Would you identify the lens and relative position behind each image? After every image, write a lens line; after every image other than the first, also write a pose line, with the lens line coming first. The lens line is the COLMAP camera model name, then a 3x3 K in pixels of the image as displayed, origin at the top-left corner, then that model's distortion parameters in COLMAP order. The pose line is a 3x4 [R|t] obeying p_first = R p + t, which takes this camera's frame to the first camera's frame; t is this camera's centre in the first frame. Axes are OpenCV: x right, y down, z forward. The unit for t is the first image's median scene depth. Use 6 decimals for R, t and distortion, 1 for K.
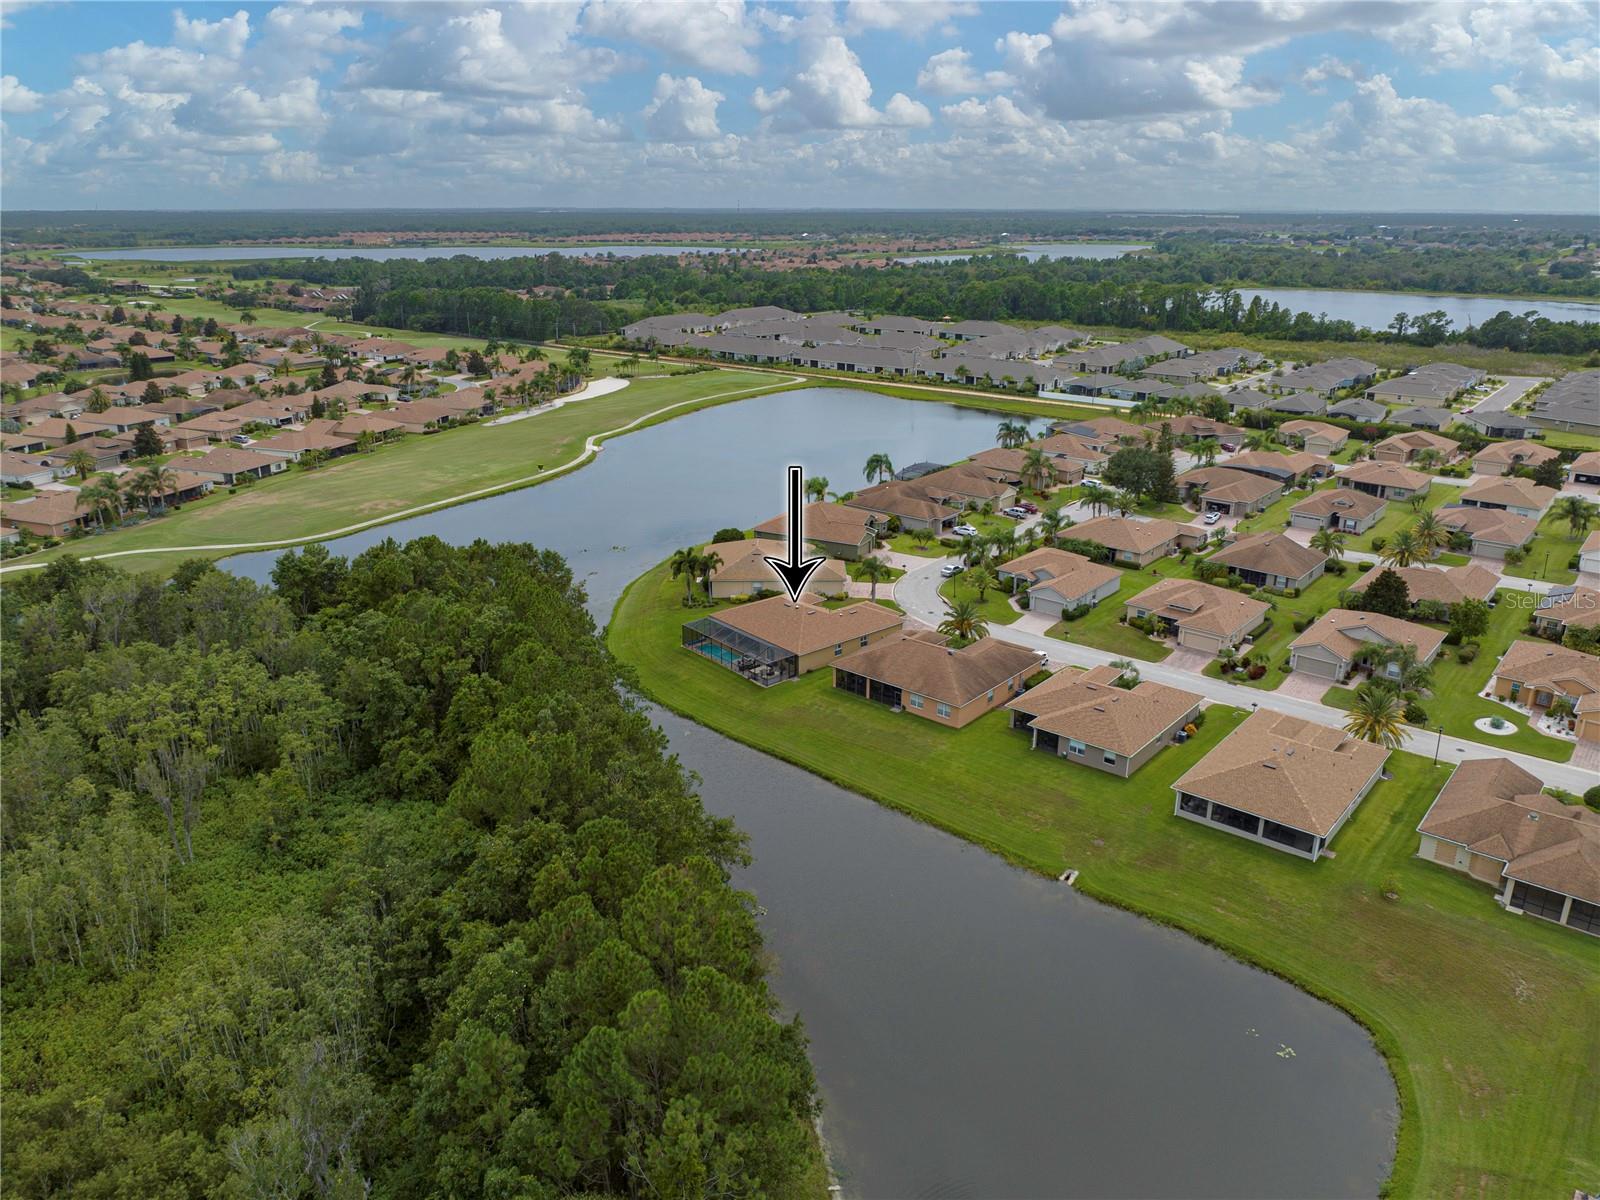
lens RADIAL K [[1138.3, 0, 802.7], [0, 1138.3, 592.8], [0, 0, 1]] dist [-0.023509, 0.010949]
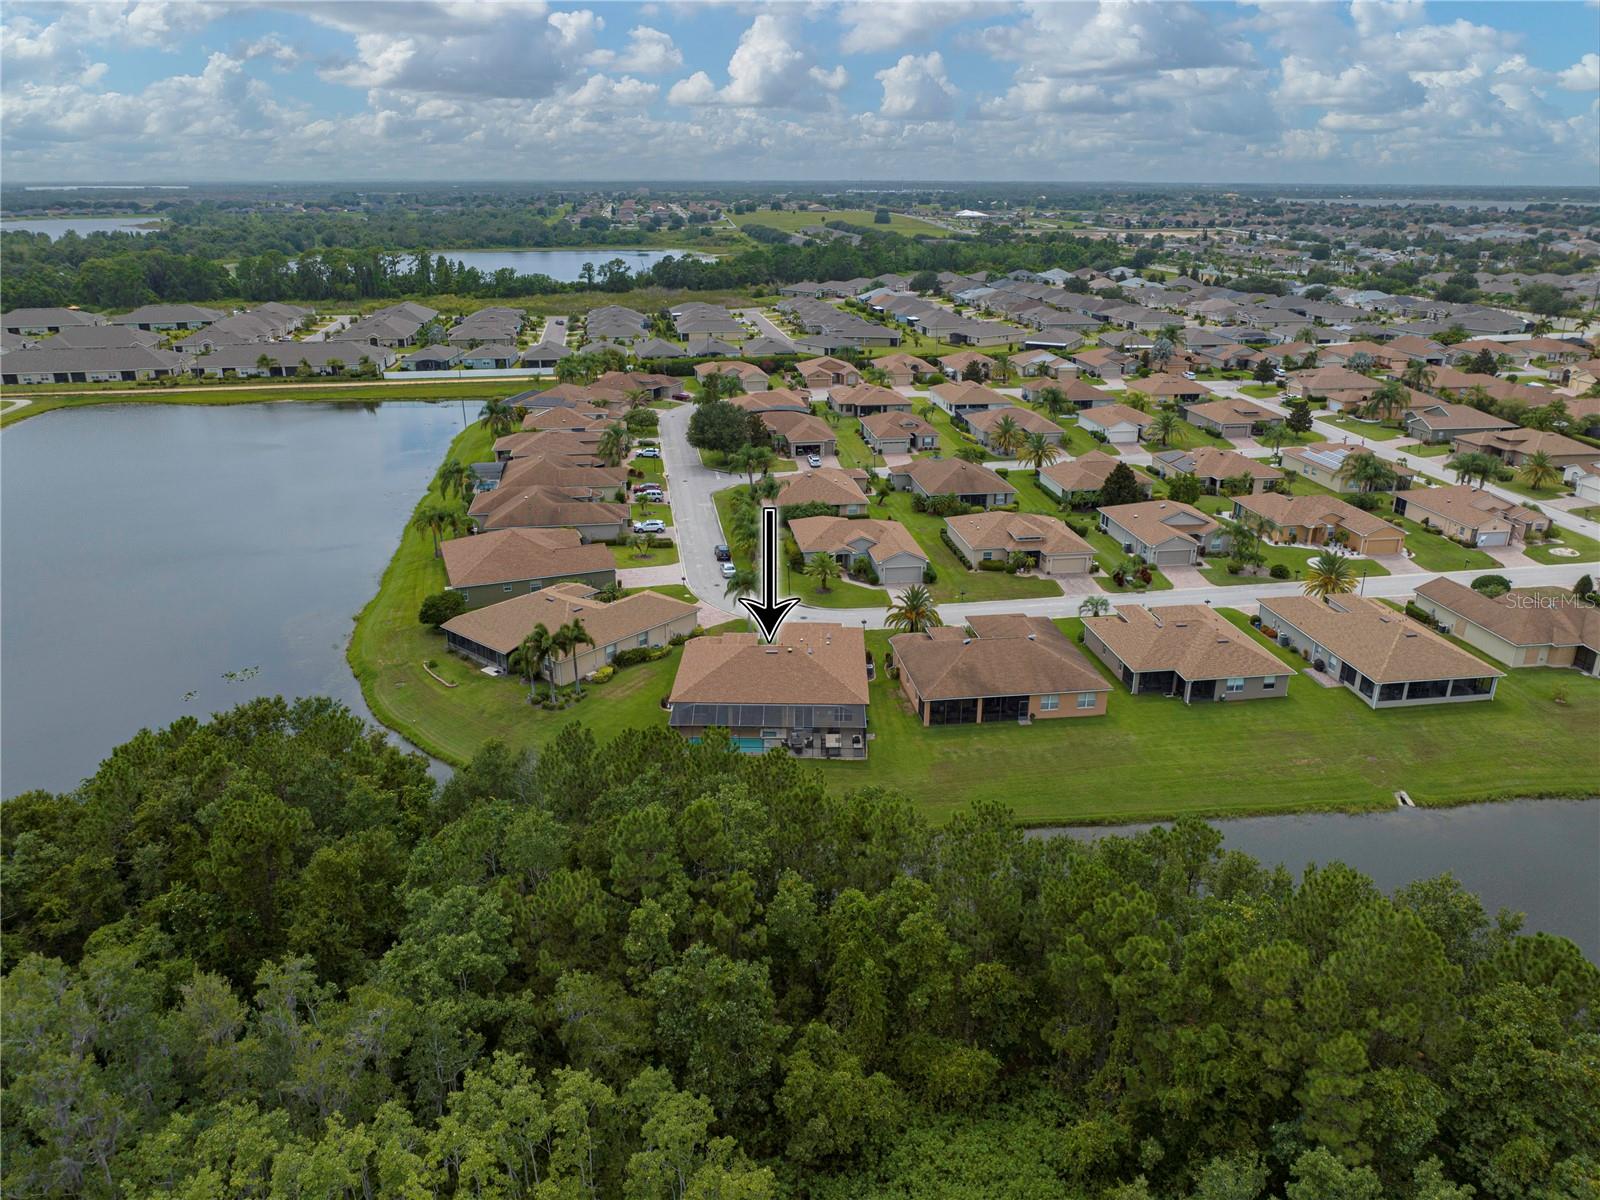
lens RADIAL K [[1138.3, 0, 792.7], [0, 1138.3, 596.2], [0, 0, 1]] dist [-0.023509, 0.010949]
pose [[0.664491, -0.259609, 0.700753, -0.213900], [0.242000, 0.961943, 0.126896, -0.047789], [-0.707027, 0.085261, 0.702028, 0.193559]]
